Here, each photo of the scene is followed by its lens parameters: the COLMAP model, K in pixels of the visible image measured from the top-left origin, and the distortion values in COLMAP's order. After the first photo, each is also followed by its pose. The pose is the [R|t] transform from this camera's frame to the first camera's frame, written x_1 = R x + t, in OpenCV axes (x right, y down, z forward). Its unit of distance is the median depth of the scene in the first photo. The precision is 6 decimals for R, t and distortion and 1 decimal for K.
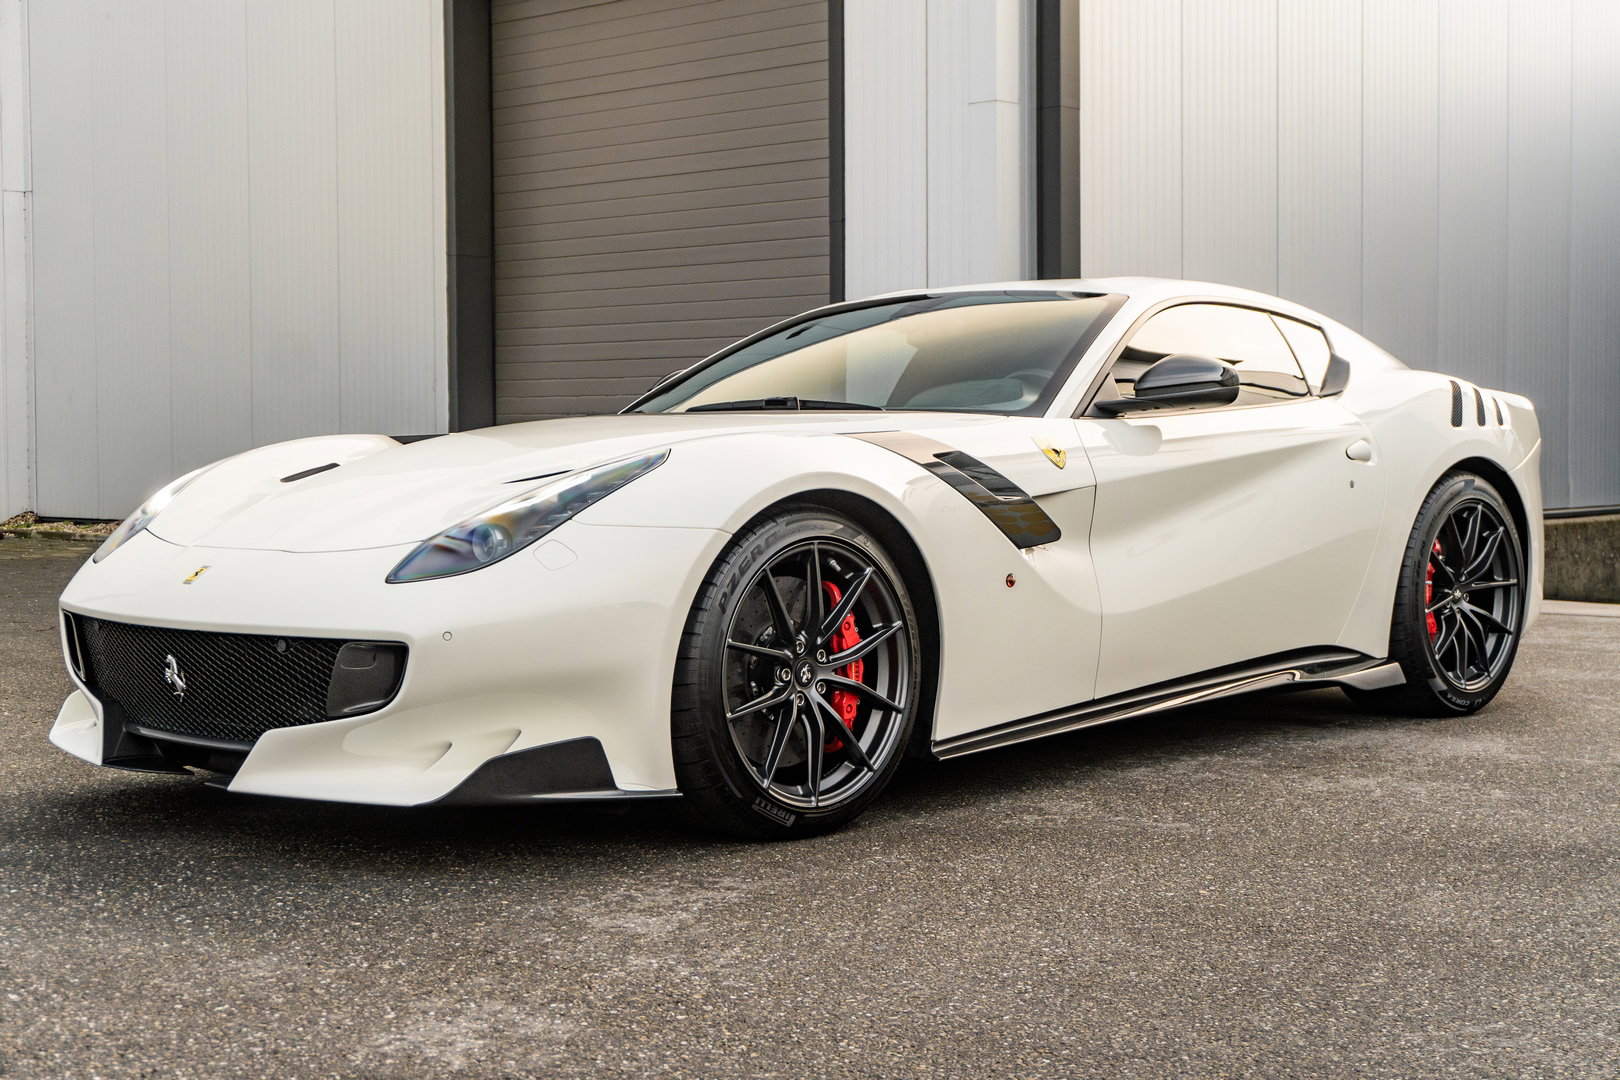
lens RADIAL K [[2271.3, 0, 792.4], [0, 2271.3, 556.8], [0, 0, 1]] dist [0.058420, 0.000000]
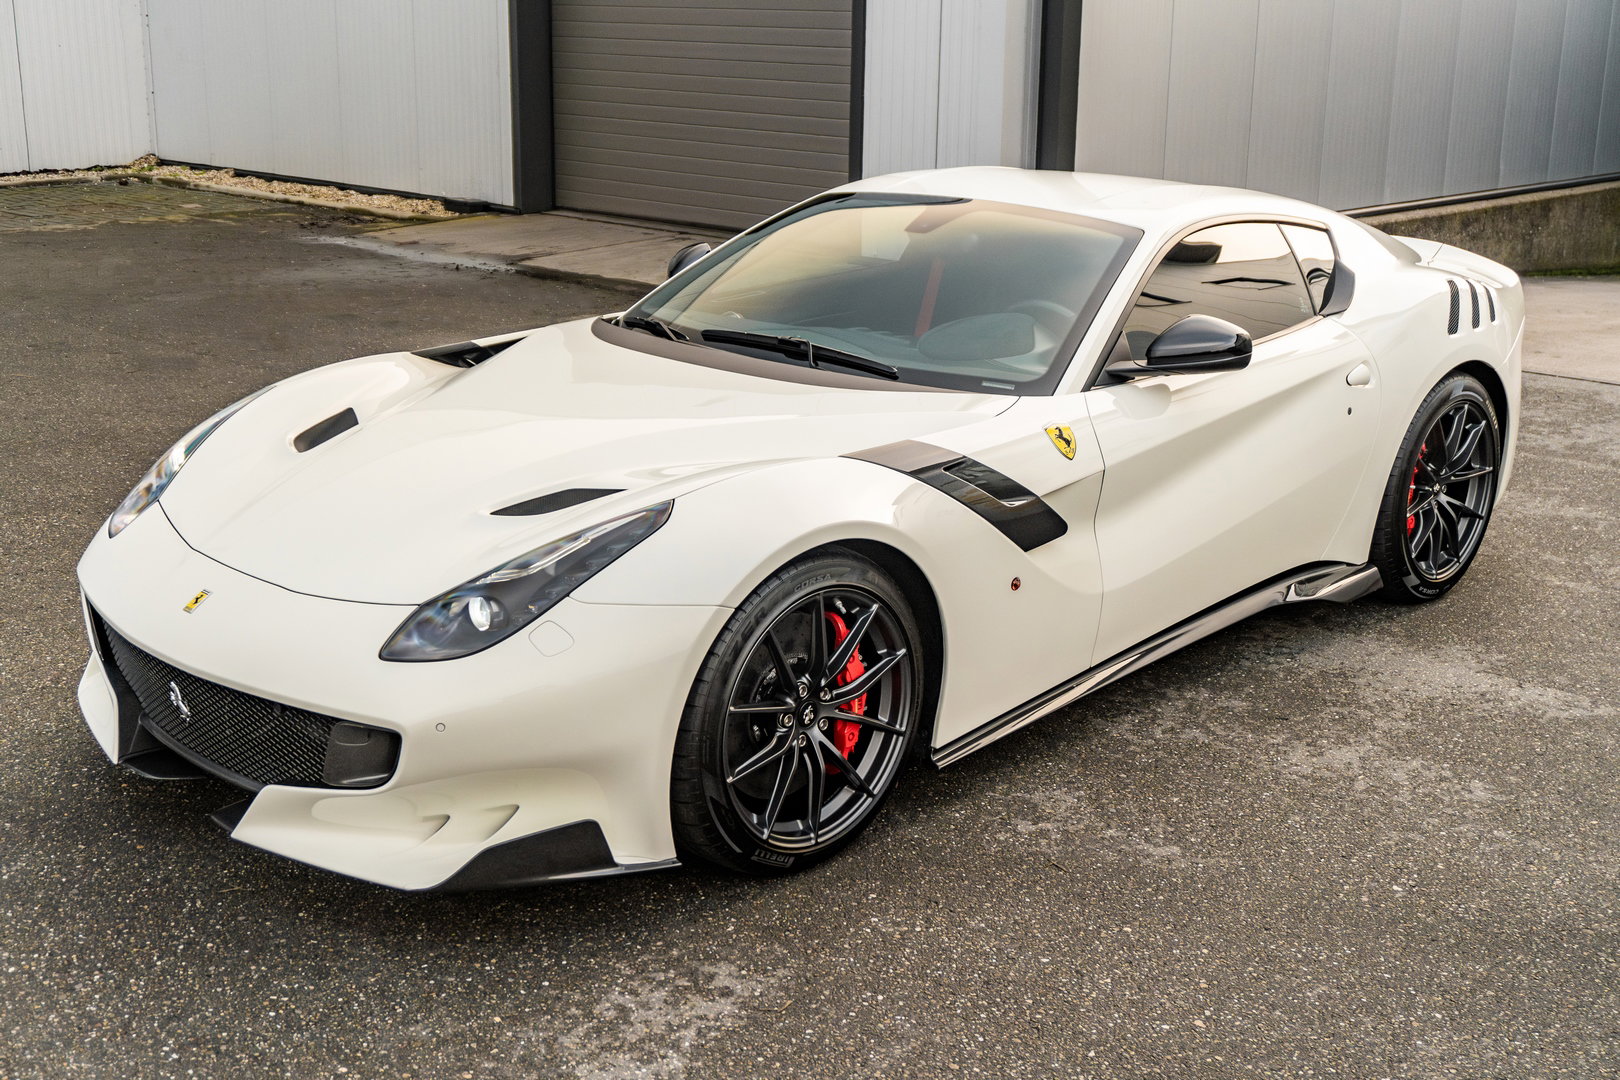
lens RADIAL K [[1810.6, 0, 798.6], [0, 1810.6, 502.2], [0, 0, 1]] dist [0.073786, 0.000000]
pose [[0.999678, 0.024530, -0.006519, 0.004257], [-0.022452, 0.974419, 0.223613, -0.212516], [0.011838, -0.223395, 0.974656, 0.233008]]
